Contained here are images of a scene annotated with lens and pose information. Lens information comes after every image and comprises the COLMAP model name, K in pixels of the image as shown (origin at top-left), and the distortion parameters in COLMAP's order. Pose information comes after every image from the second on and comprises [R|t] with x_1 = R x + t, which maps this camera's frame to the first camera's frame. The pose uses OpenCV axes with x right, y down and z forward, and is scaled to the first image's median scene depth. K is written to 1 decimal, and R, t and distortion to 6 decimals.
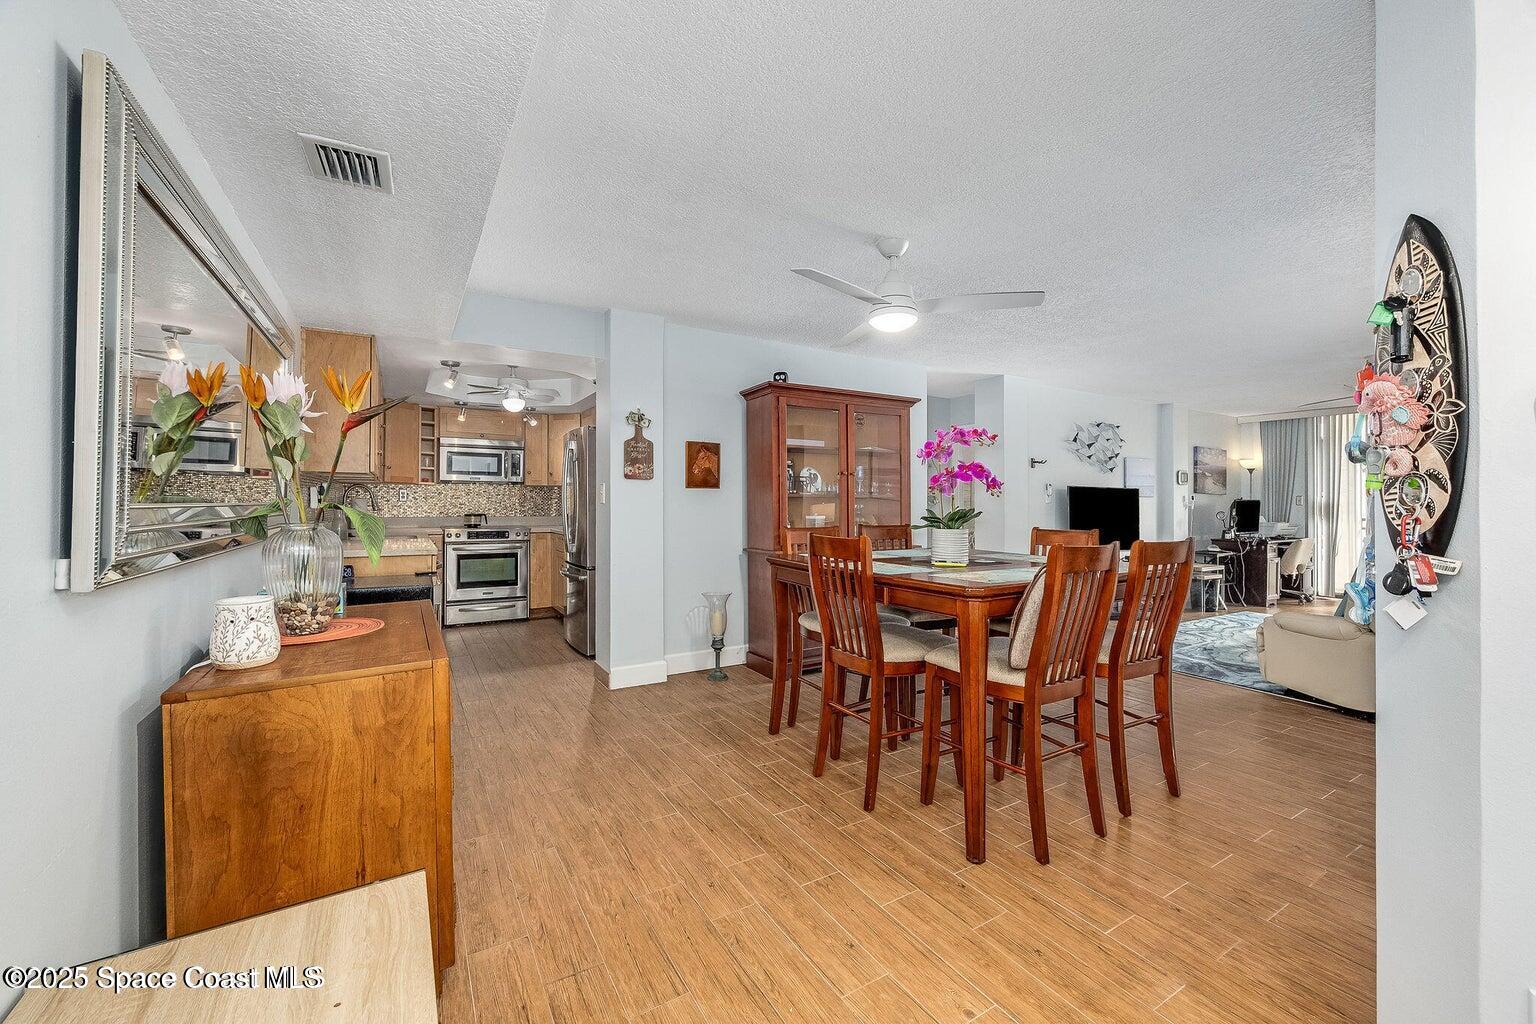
lens RADIAL K [[603.9, 0, 768.5], [0, 603.9, 505.5], [0, 0, 1]] dist [0.003326, 0.000462]
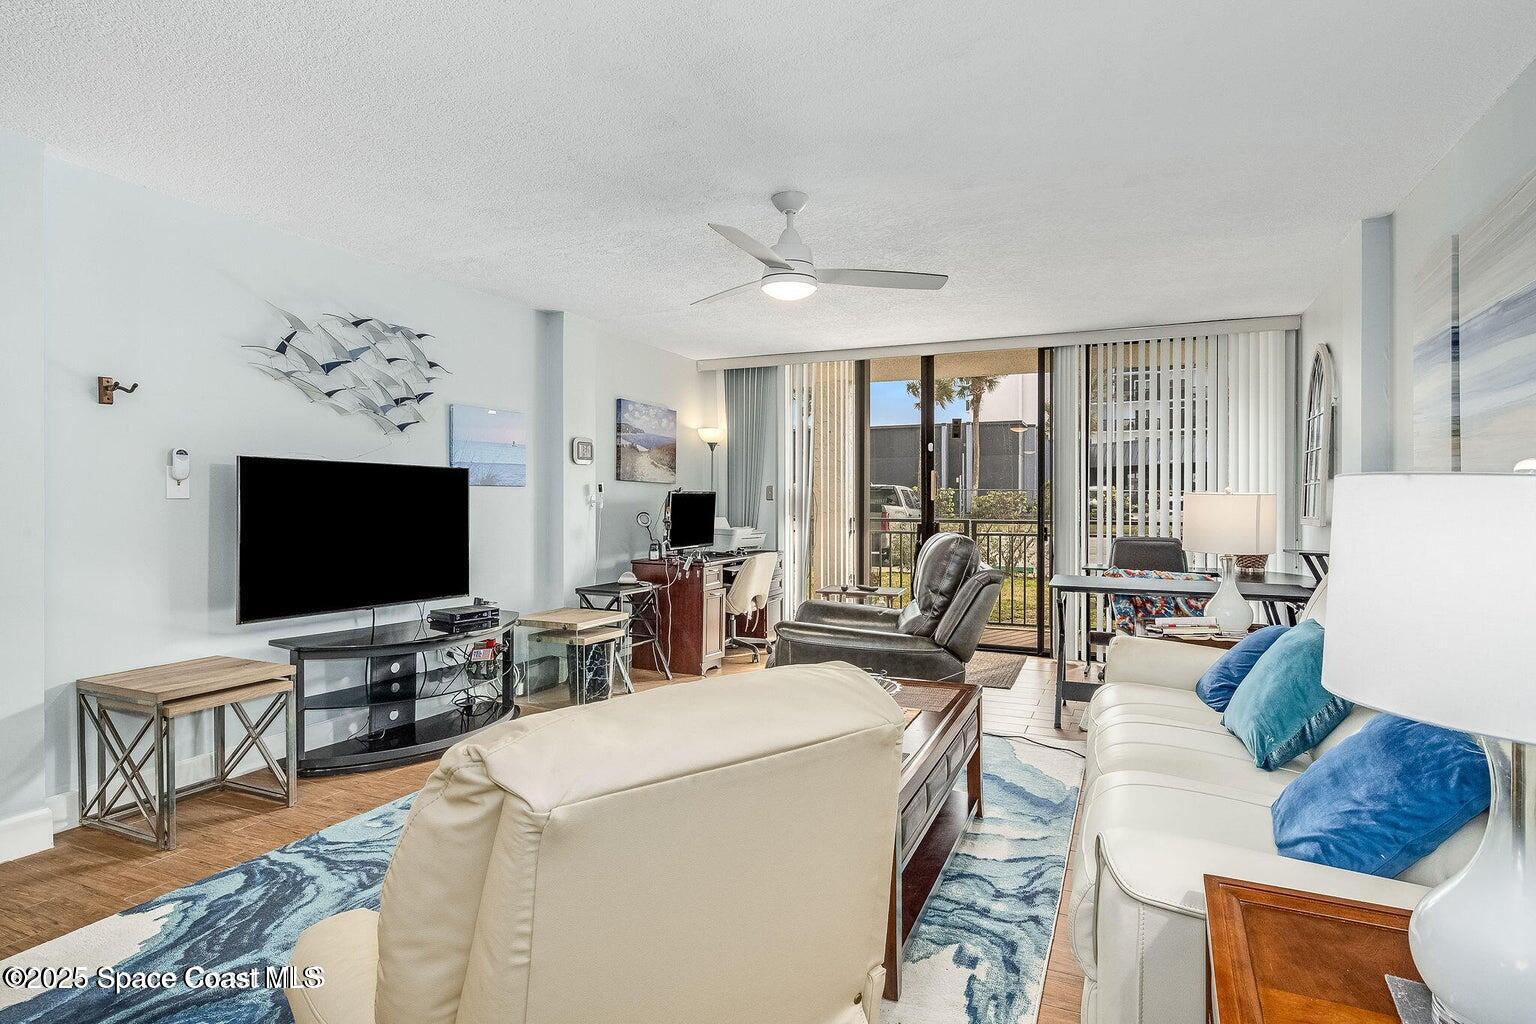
lens RADIAL K [[813.6, 0, 763.2], [0, 813.6, 506.4], [0, 0, 1]] dist [-0.002550, 0.000234]
pose [[0.823304, -0.007694, 0.567549, 0.414246], [0.002198, 0.999944, 0.010368, -0.003495], [-0.567597, -0.007288, 0.823274, 0.309523]]
